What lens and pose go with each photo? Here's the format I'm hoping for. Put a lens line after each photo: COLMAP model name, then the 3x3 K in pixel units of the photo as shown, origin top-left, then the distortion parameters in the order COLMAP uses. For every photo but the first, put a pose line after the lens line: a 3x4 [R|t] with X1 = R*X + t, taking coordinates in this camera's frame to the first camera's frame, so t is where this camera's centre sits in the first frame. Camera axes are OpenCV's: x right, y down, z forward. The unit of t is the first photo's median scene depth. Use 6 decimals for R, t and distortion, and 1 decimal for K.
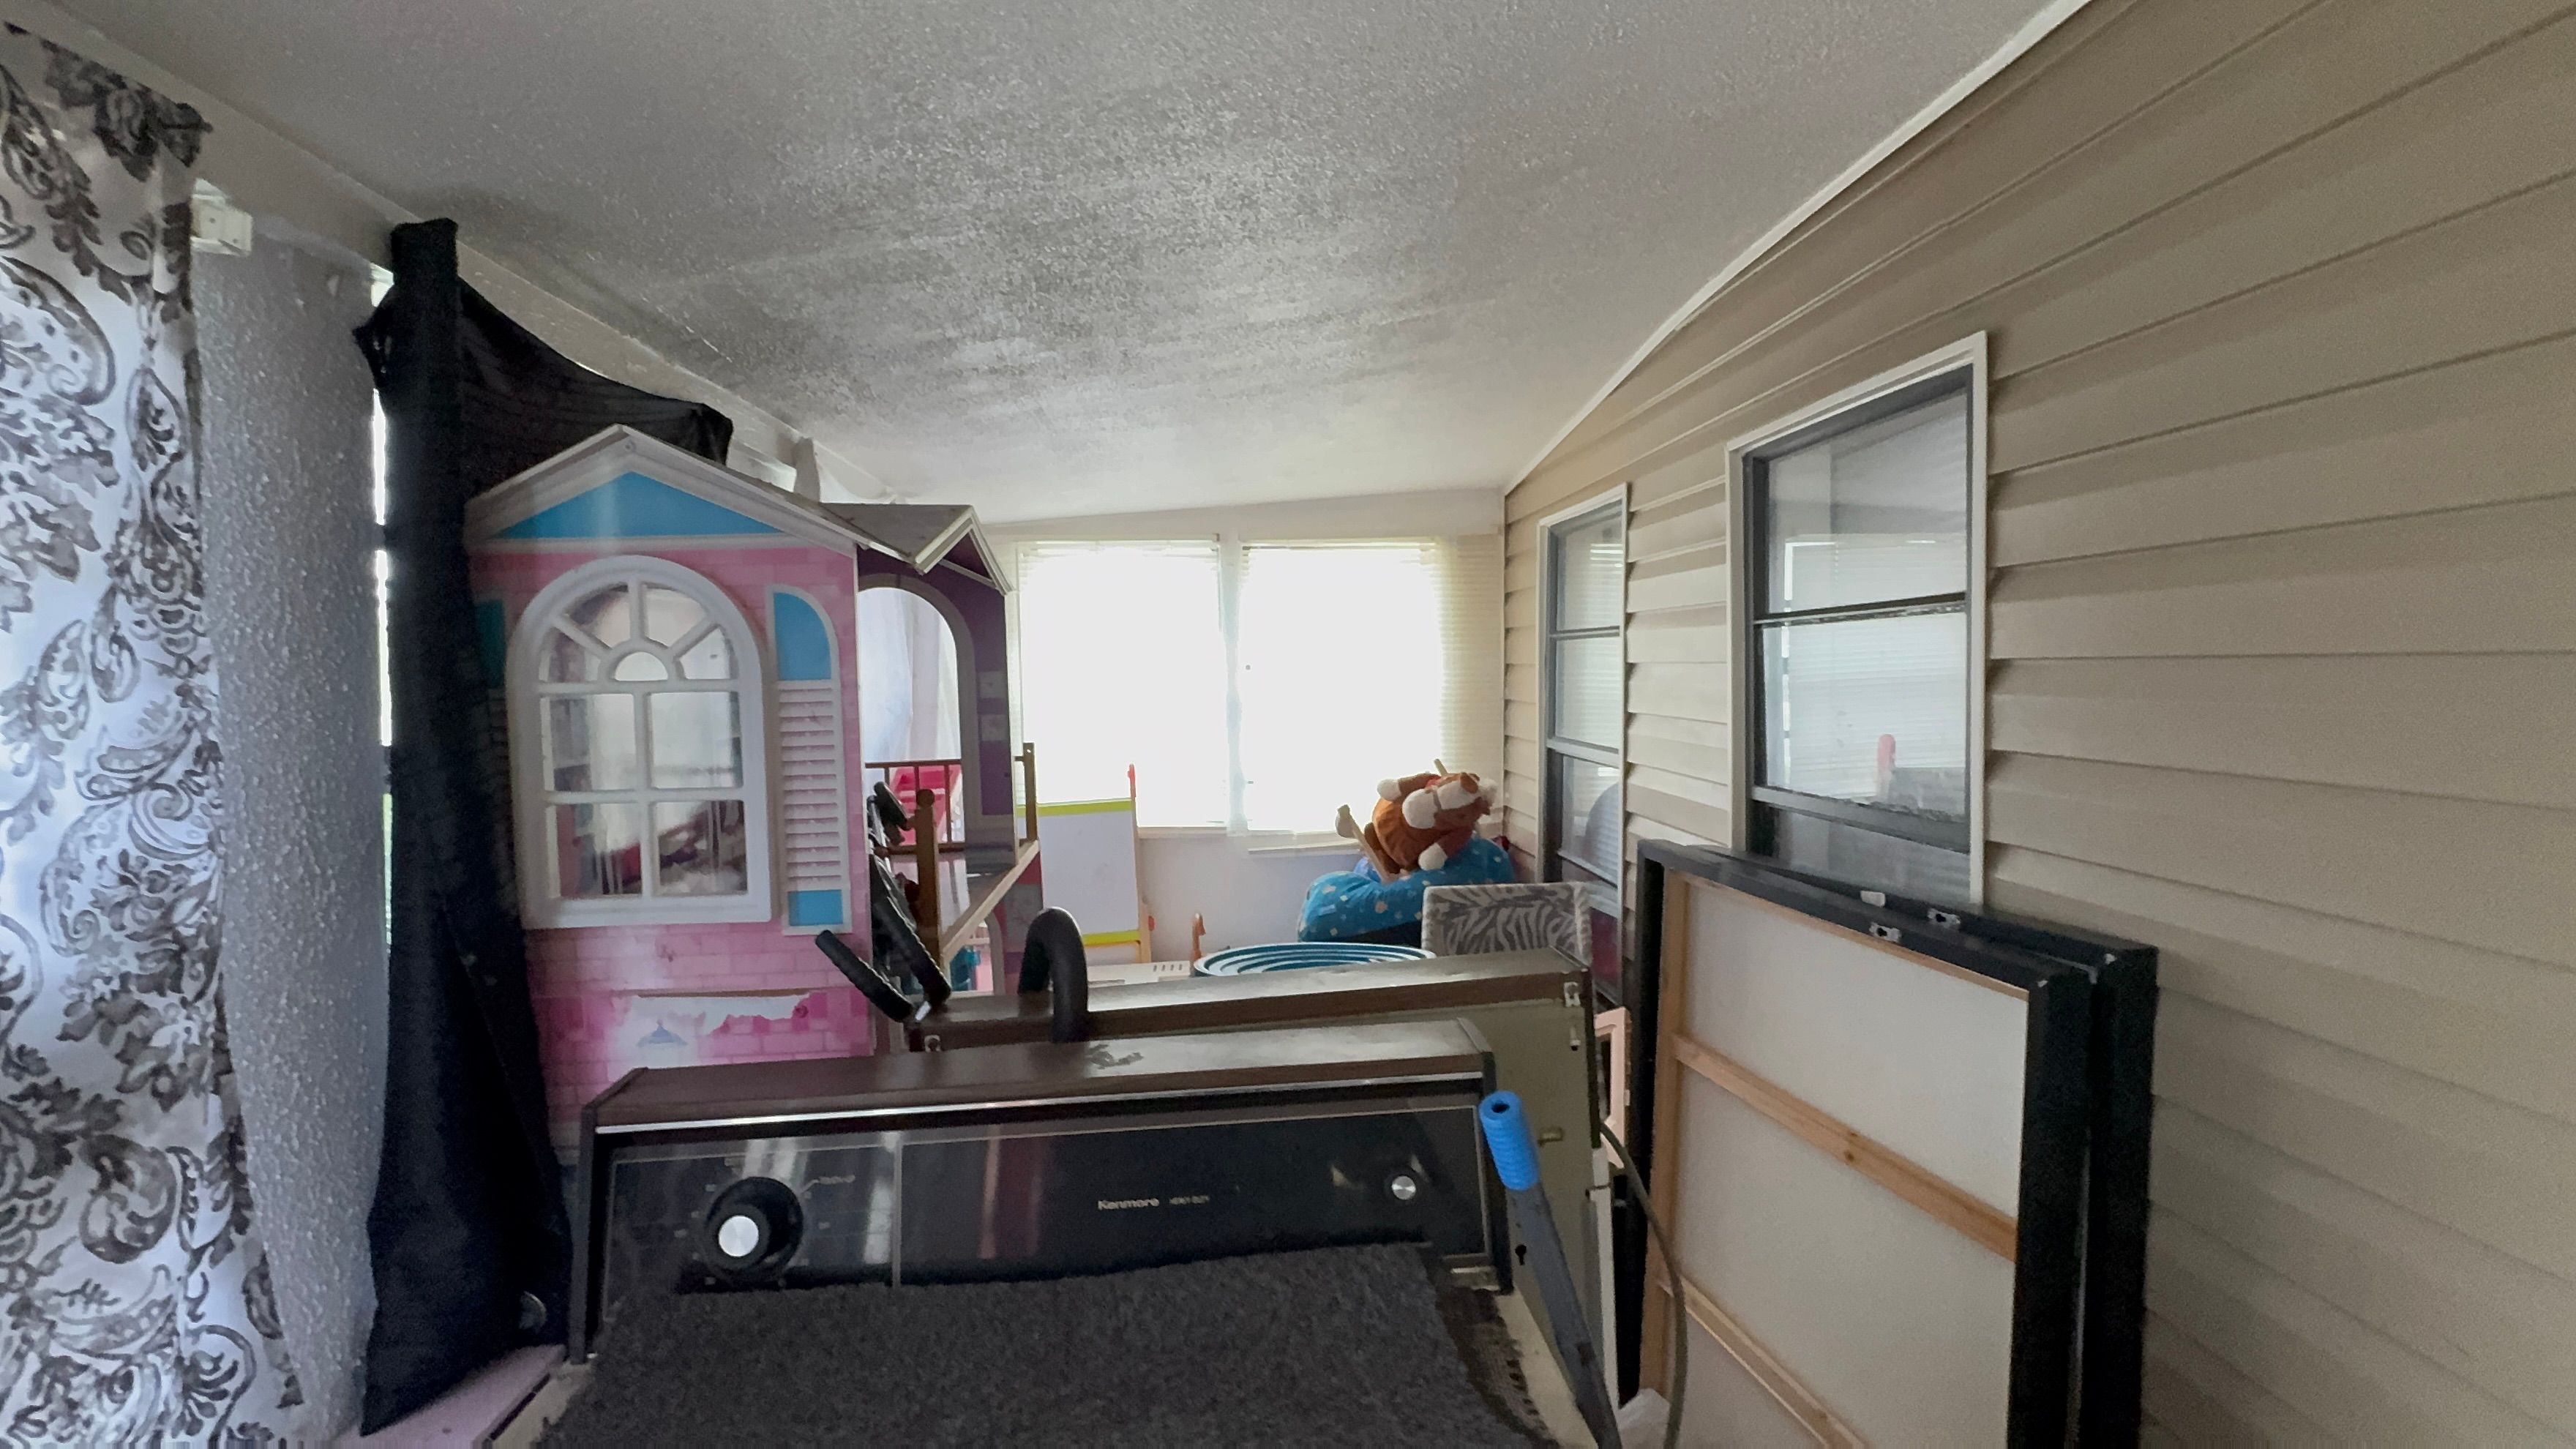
lens RADIAL K [[1183.5, 0, 1296.1], [0, 1183.5, 718.4], [0, 0, 1]] dist [-0.002424, 0.000214]
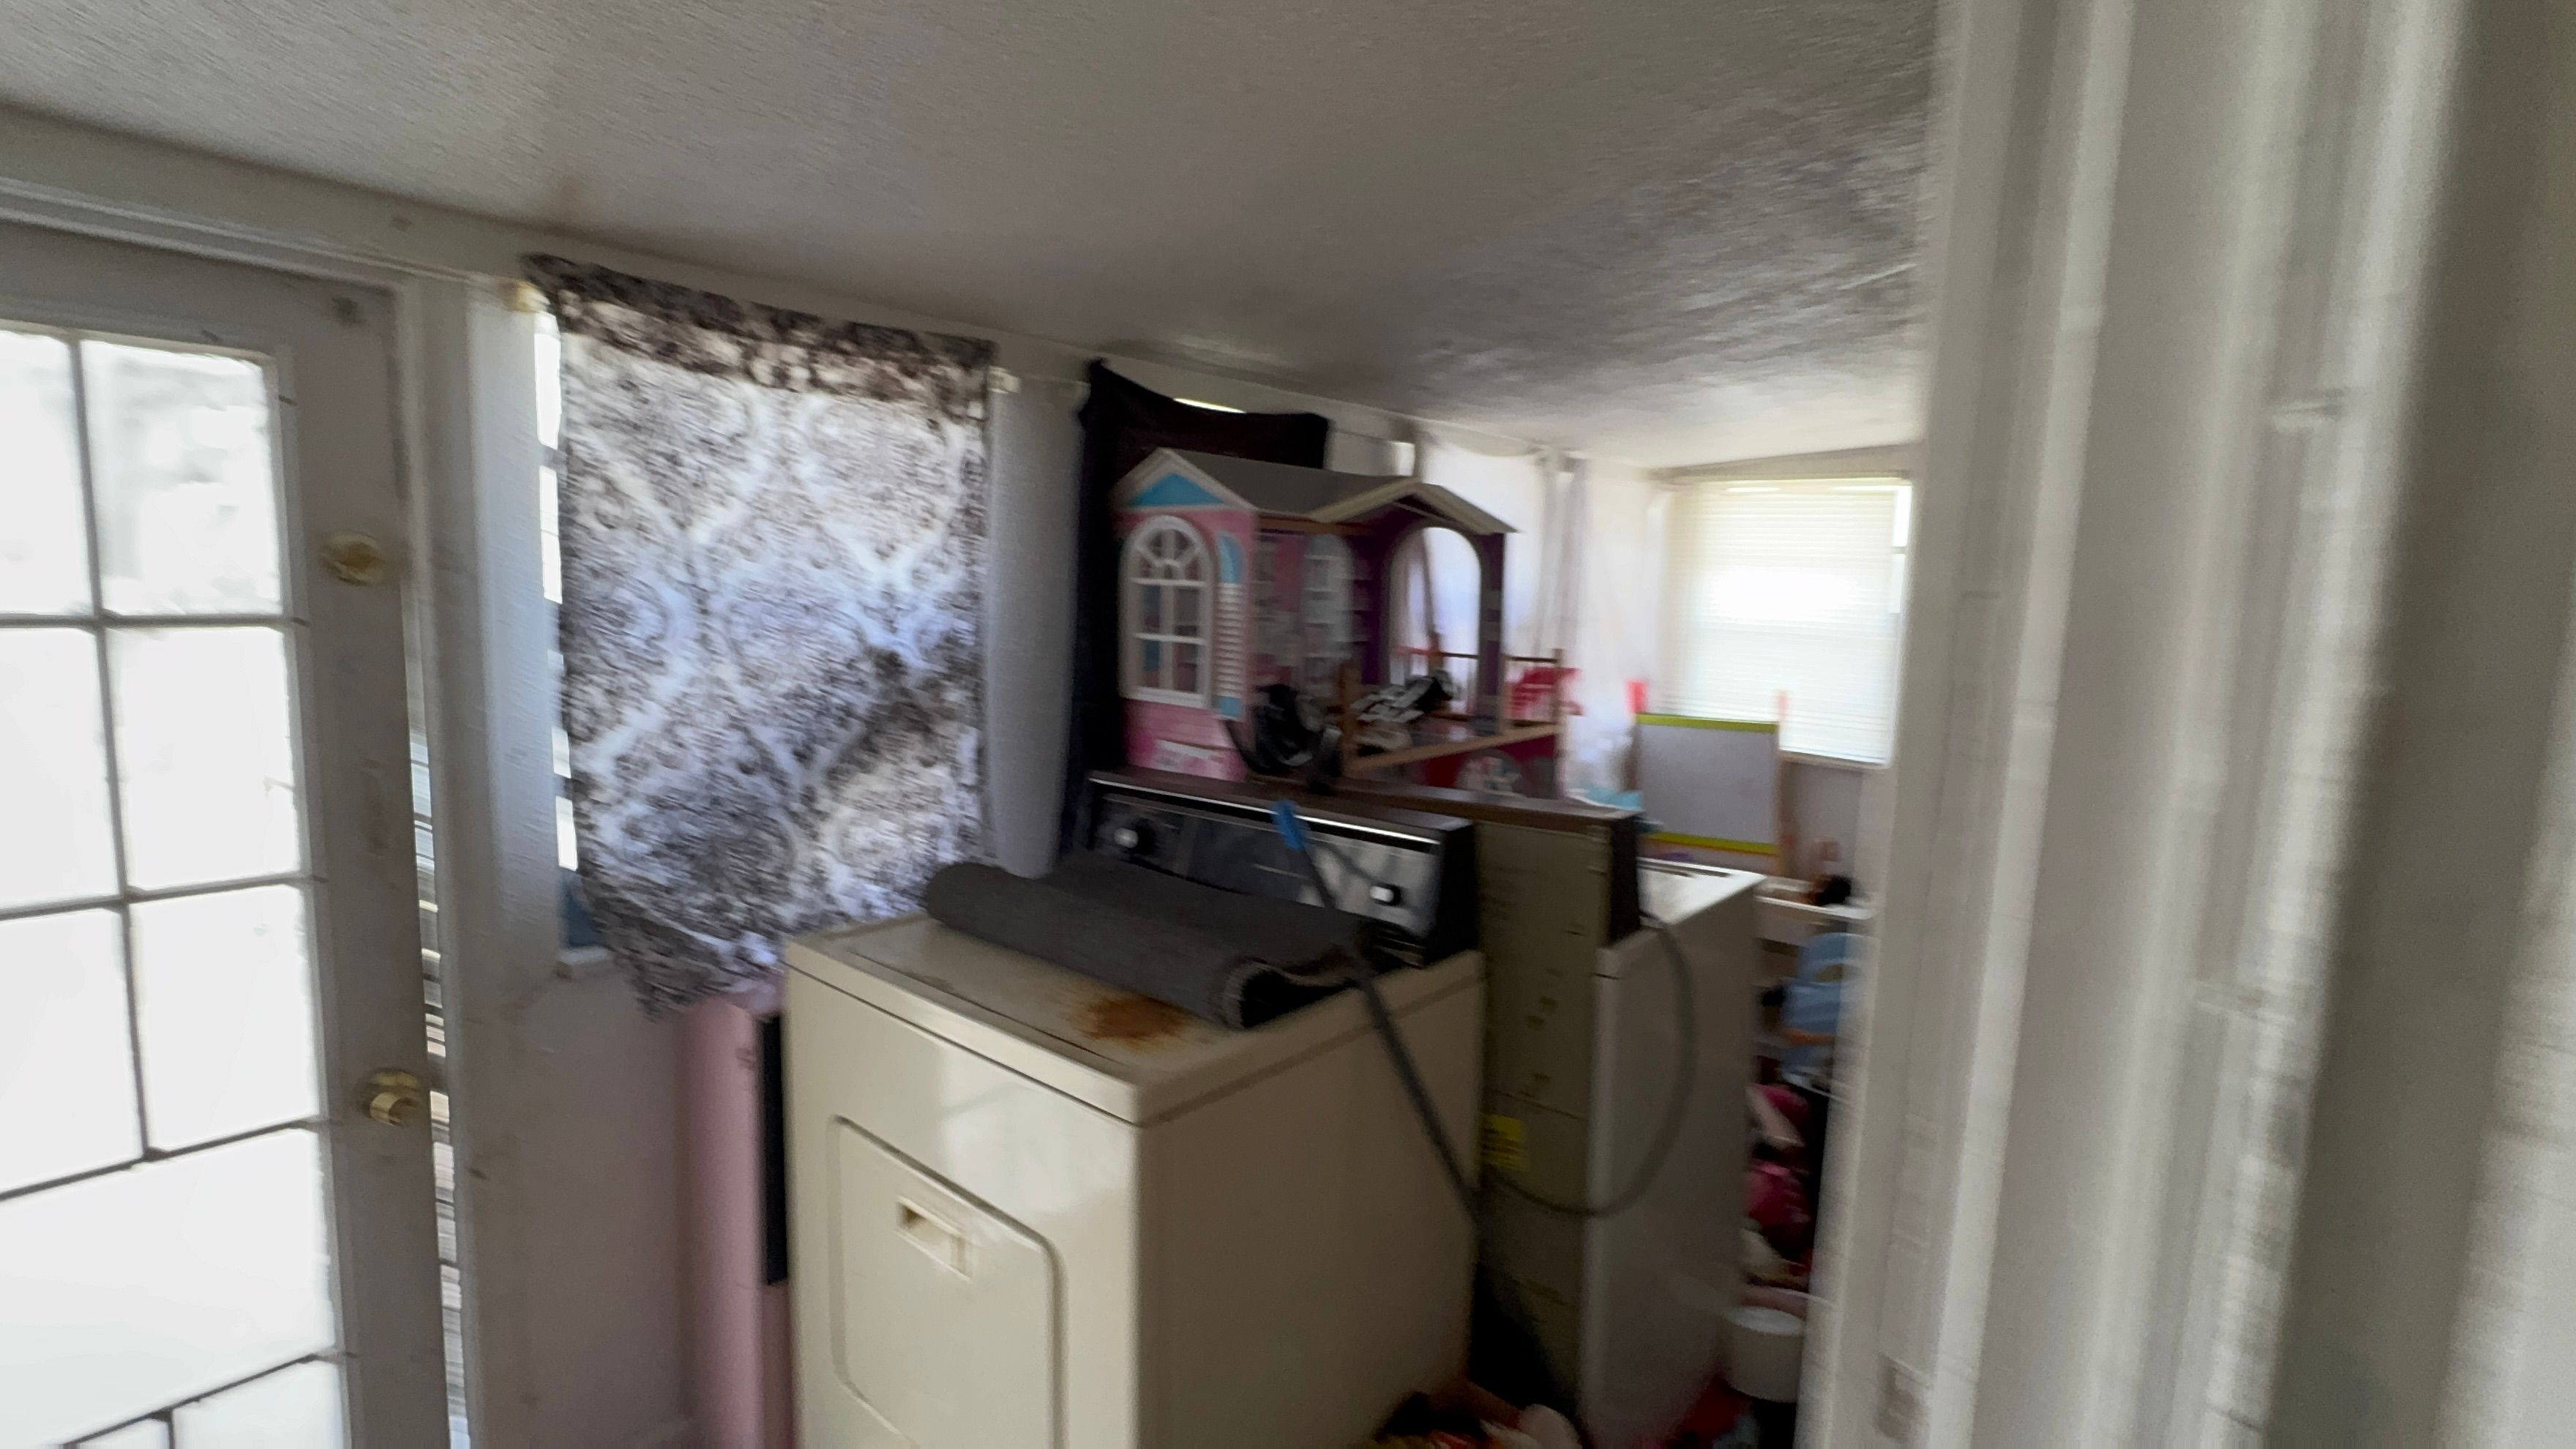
lens RADIAL K [[1183.5, 0, 1296.1], [0, 1183.5, 718.4], [0, 0, 1]] dist [-0.002424, 0.000214]
pose [[0.705012, 0.120366, -0.698906, 1.418143], [-0.080903, 0.992709, 0.089355, 0.006061], [0.704566, -0.006453, 0.709609, -0.354411]]
